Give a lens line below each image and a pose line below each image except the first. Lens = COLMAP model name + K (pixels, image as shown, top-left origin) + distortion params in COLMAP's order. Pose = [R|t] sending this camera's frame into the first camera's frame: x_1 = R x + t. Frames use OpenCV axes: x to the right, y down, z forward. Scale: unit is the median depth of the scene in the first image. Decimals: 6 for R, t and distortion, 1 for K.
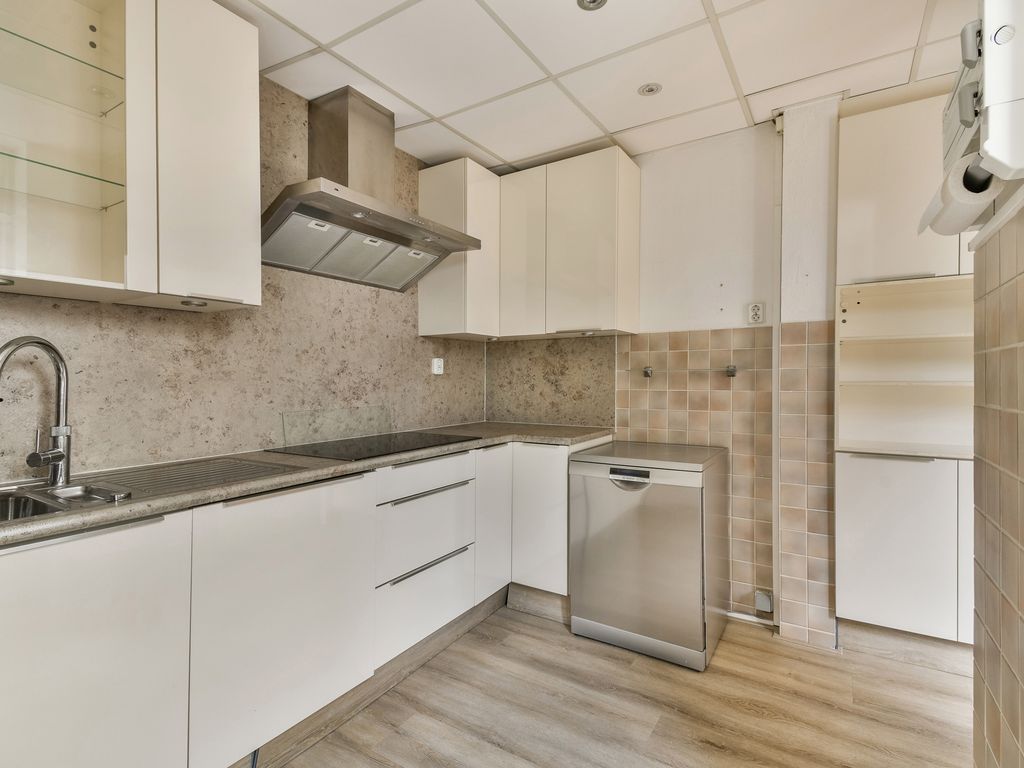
lens RADIAL K [[520.7, 0, 489.1], [0, 520.7, 379.6], [0, 0, 1]] dist [0.040865, -0.006031]
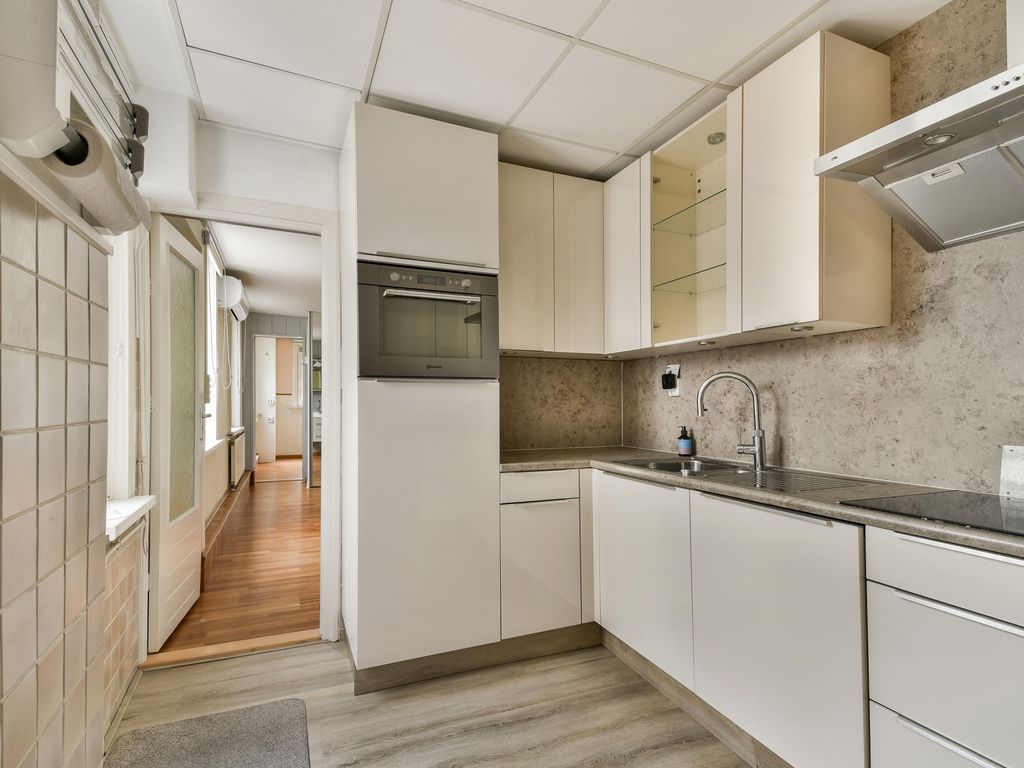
lens RADIAL K [[520.7, 0, 508.6], [0, 520.7, 398.1], [0, 0, 1]] dist [0.040865, -0.006031]
pose [[-0.559535, 0.003891, -0.828798, 0.591246], [0.010312, 0.999944, -0.002267, -0.003936], [0.828743, -0.009815, -0.559544, 0.932487]]
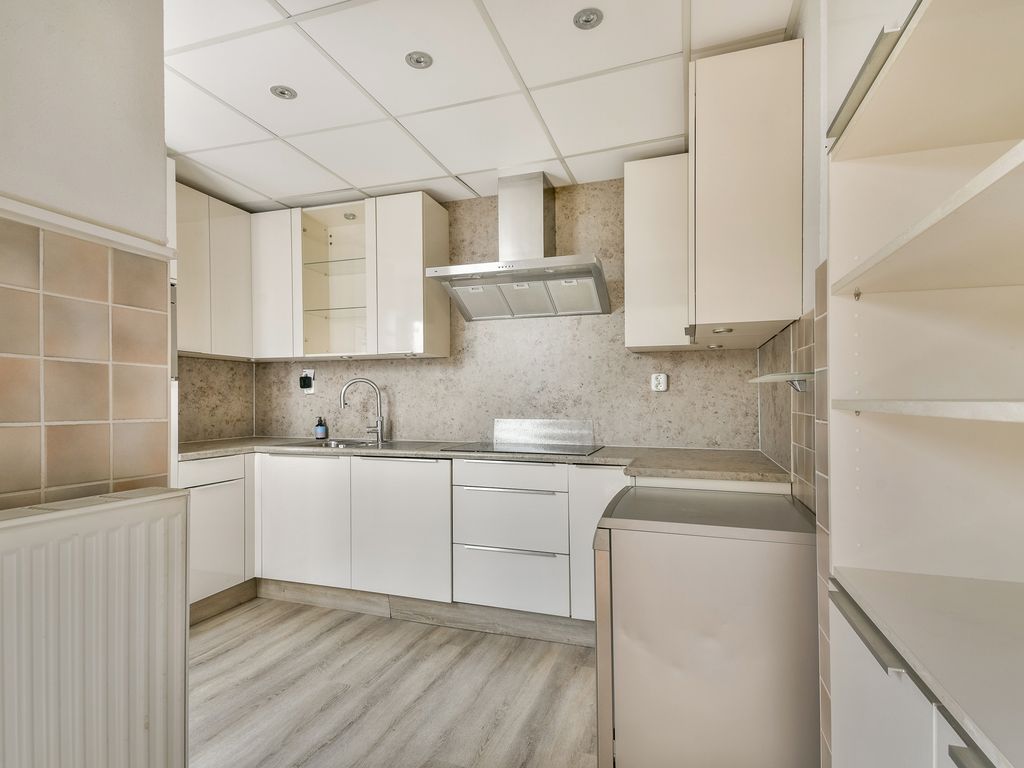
lens RADIAL K [[520.7, 0, 504.4], [0, 520.7, 394.1], [0, 0, 1]] dist [0.040865, -0.006031]
pose [[0.232900, 0.002562, -0.972497, 1.109442], [0.001747, 0.999994, 0.003053, -0.011364], [0.972499, -0.002410, 0.232894, 0.750927]]
